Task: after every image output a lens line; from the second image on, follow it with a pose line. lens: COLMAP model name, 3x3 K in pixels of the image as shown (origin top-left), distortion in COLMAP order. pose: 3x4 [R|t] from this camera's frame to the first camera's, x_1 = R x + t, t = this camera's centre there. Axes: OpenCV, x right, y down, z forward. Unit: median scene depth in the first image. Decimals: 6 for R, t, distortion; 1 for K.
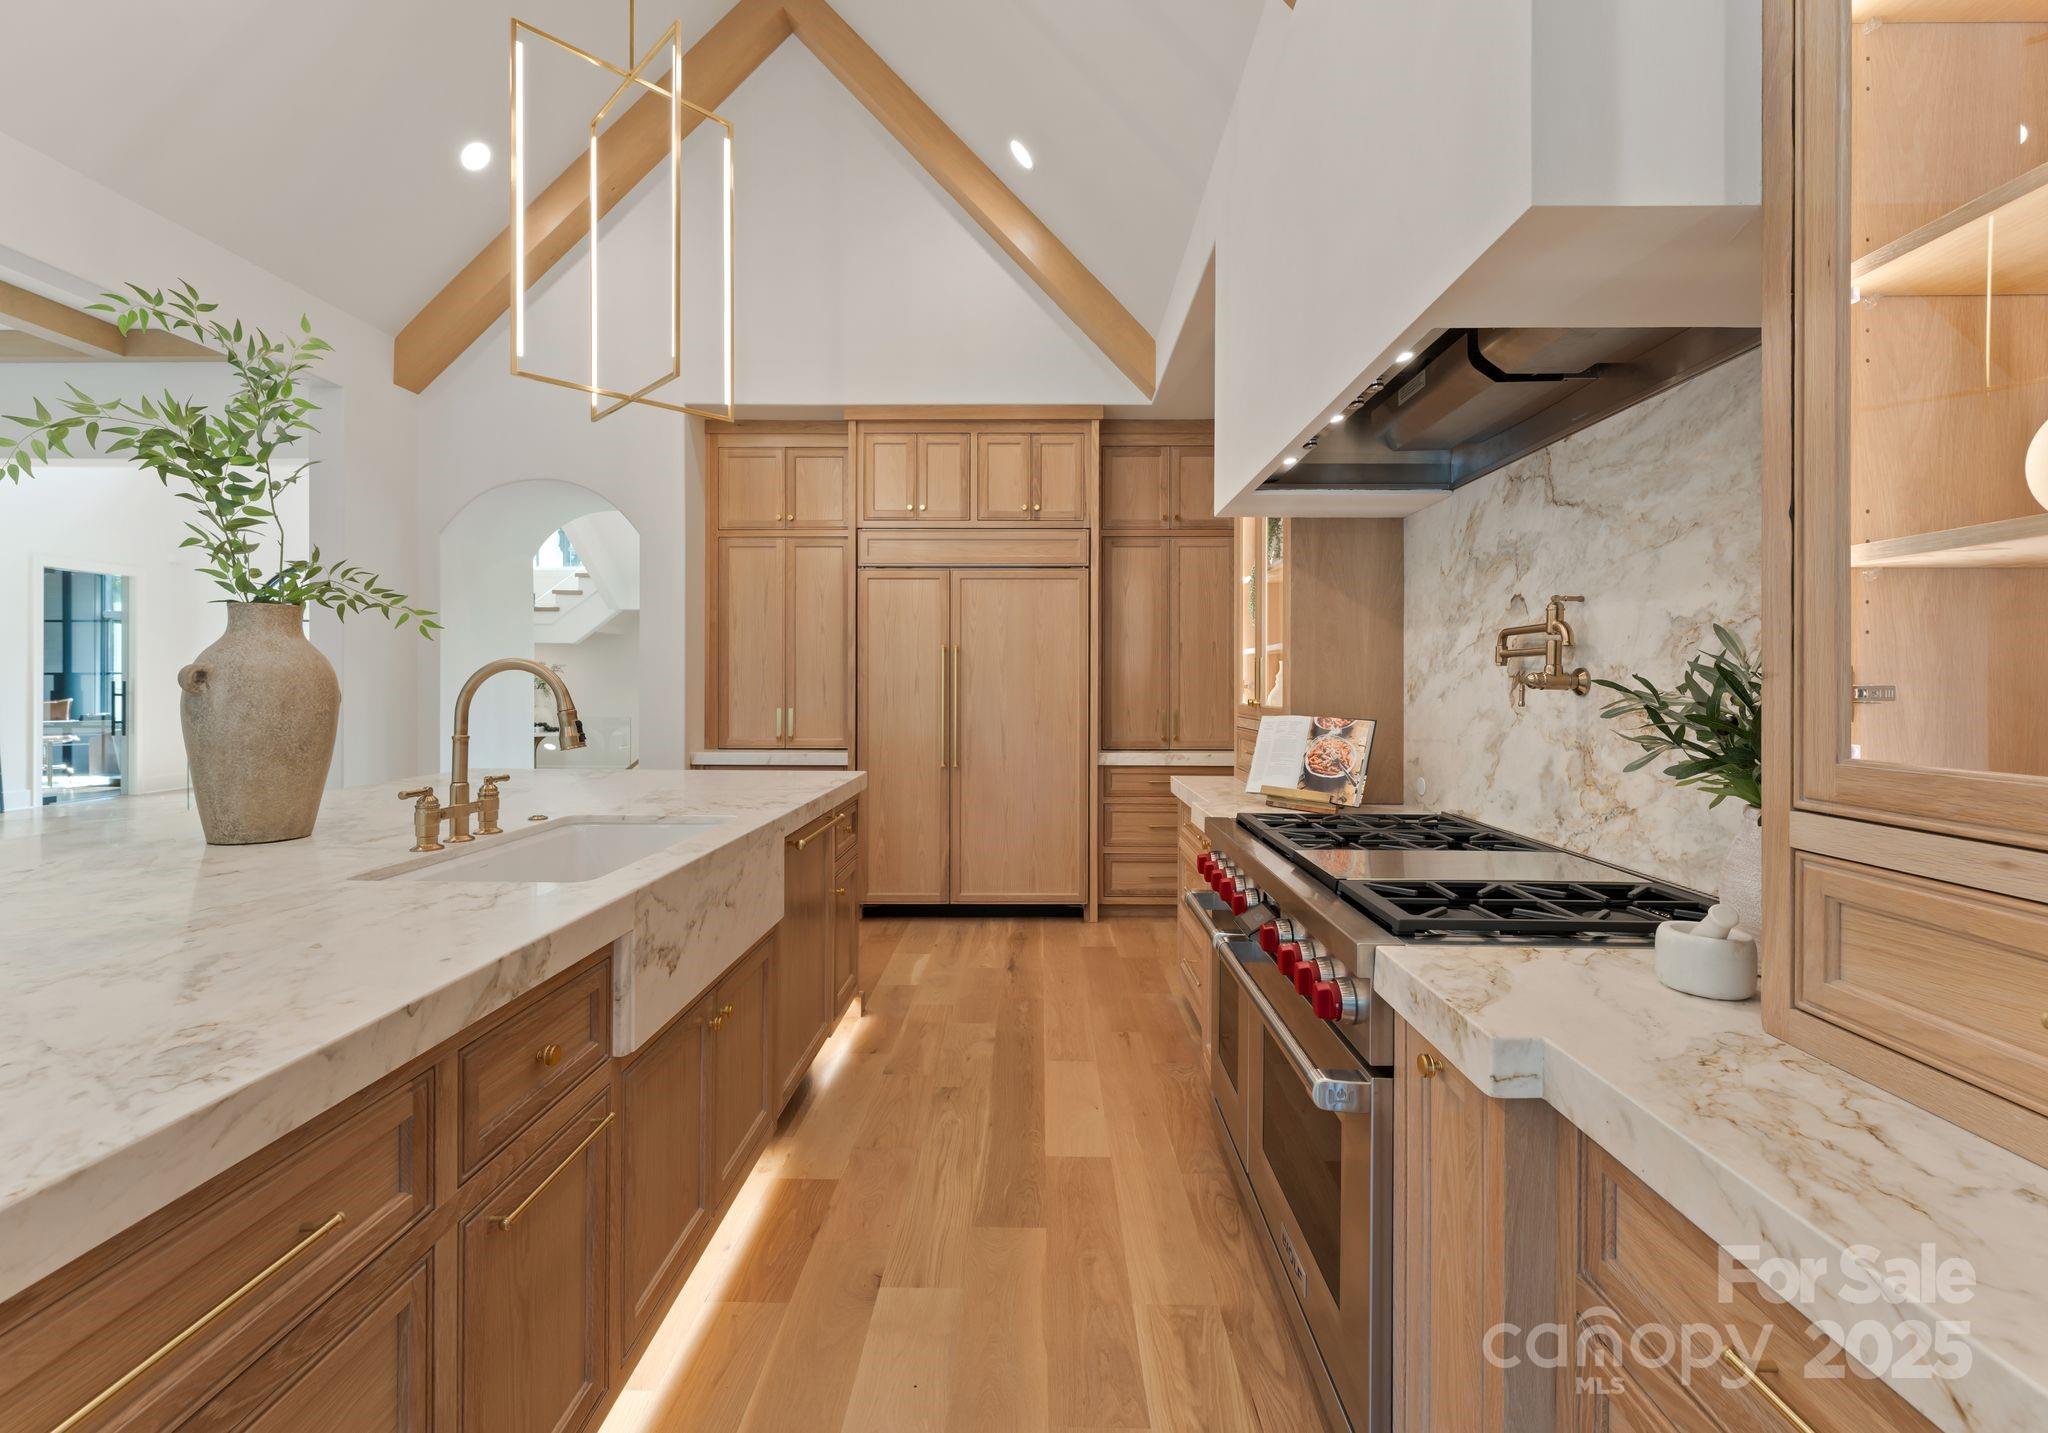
lens RADIAL K [[875.7, 0, 1027.0], [0, 875.7, 681.2], [0, 0, 1]] dist [-0.000163, 0.000028]
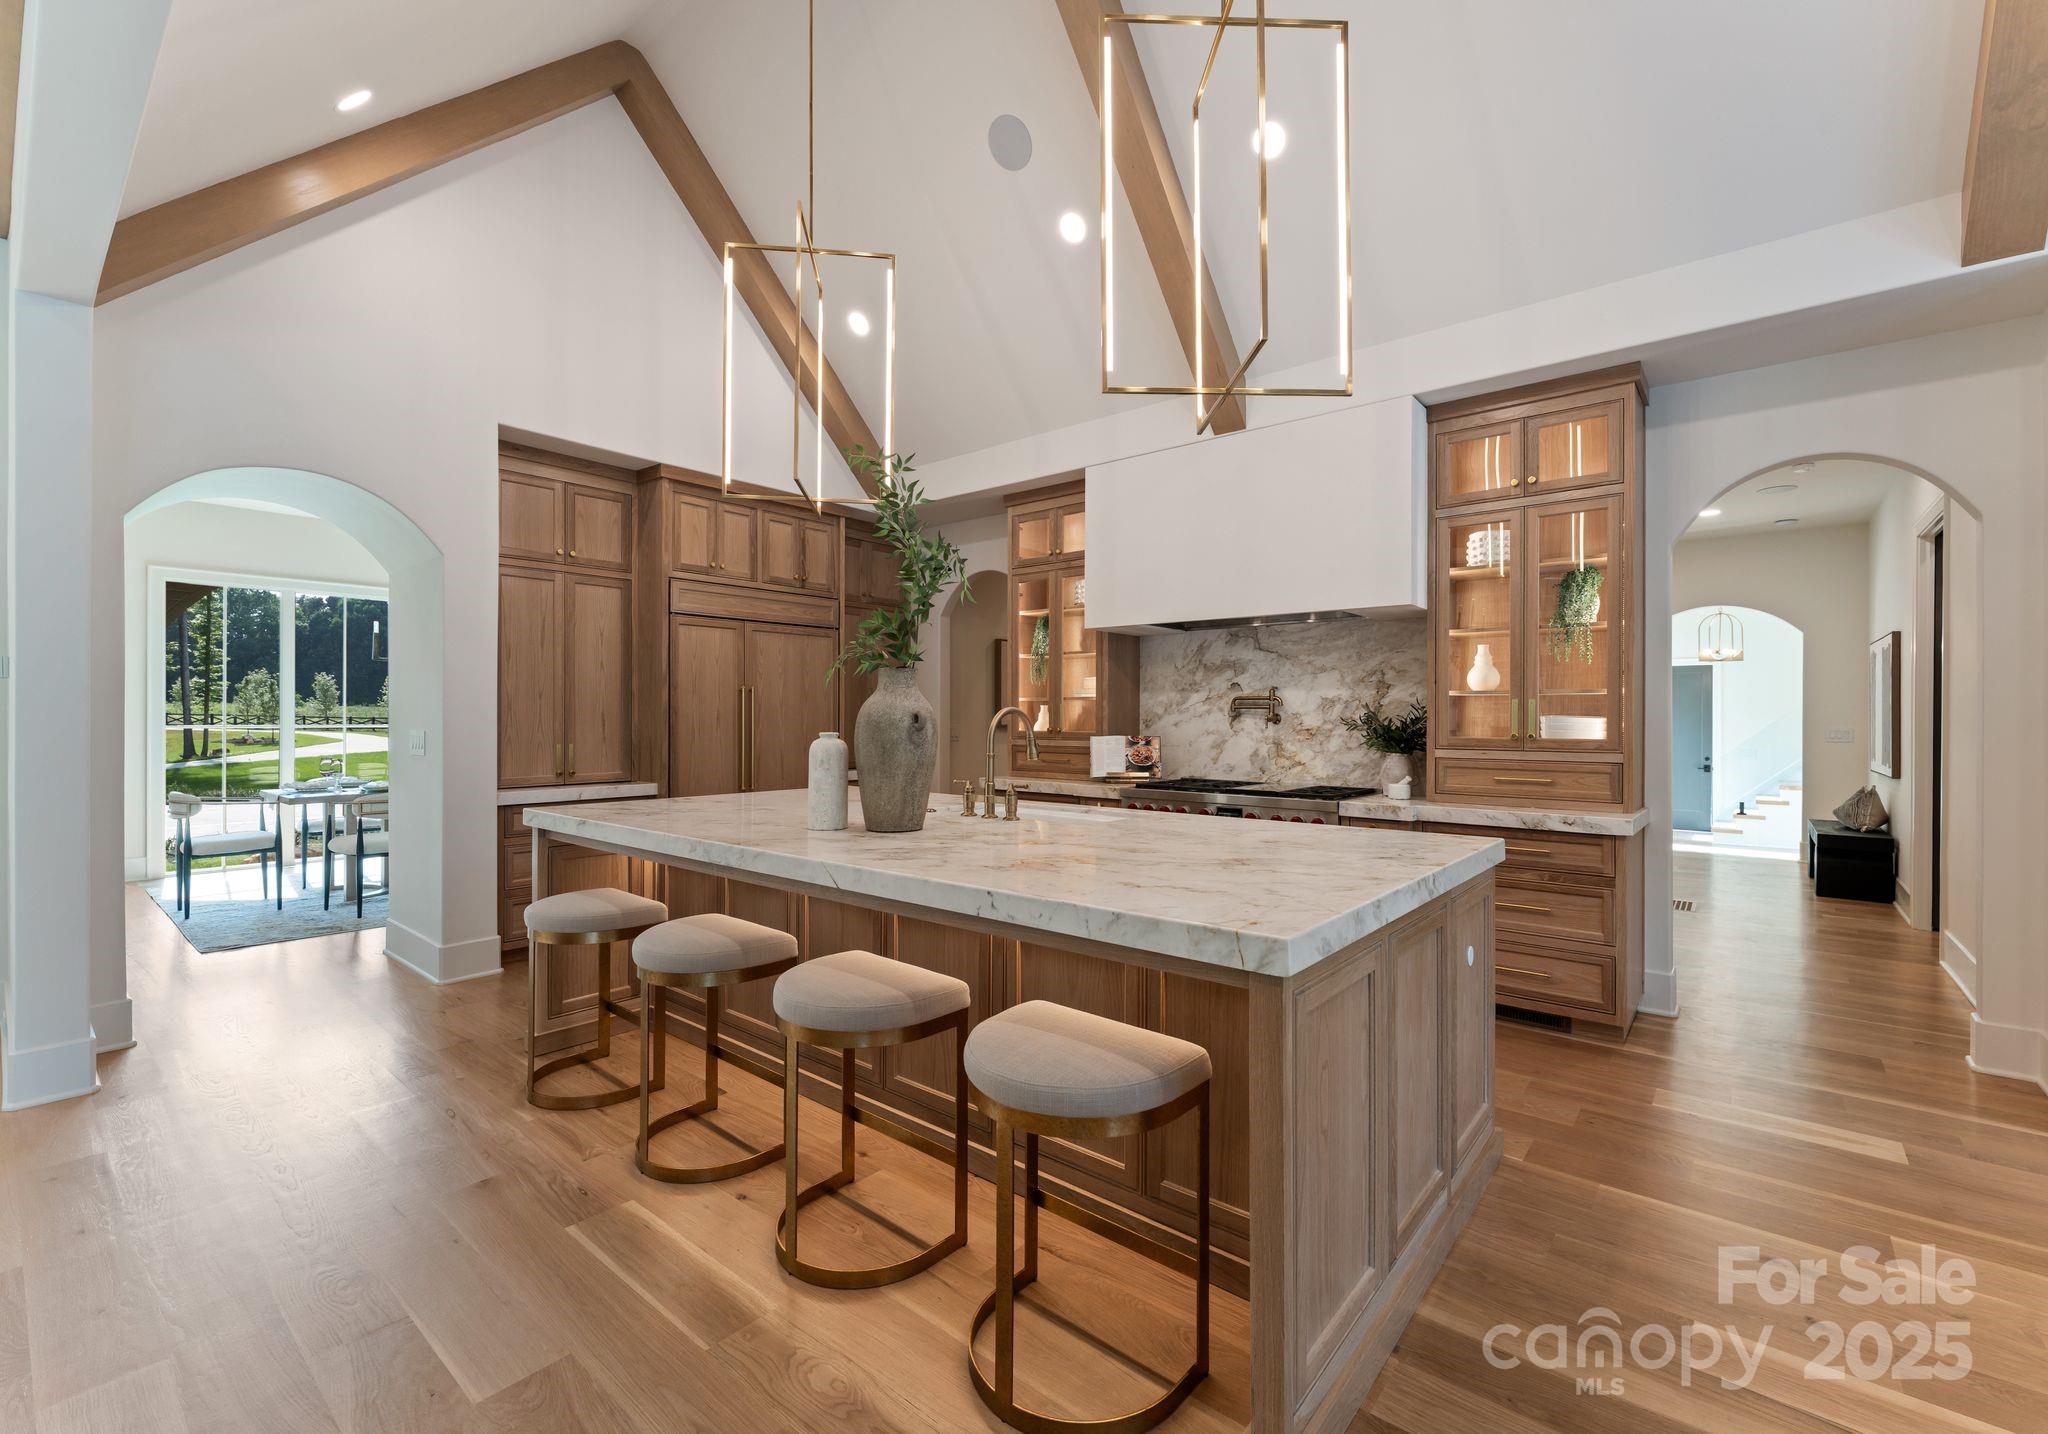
lens RADIAL K [[877.5, 0, 1024.0], [0, 877.5, 717.0], [0, 0, 1]] dist [0.000557, 0.000008]
pose [[0.629818, -0.001702, 0.776741, -1.138670], [-0.002387, 0.999989, 0.004127, -0.008327], [-0.776739, -0.004454, 0.629807, -0.055154]]
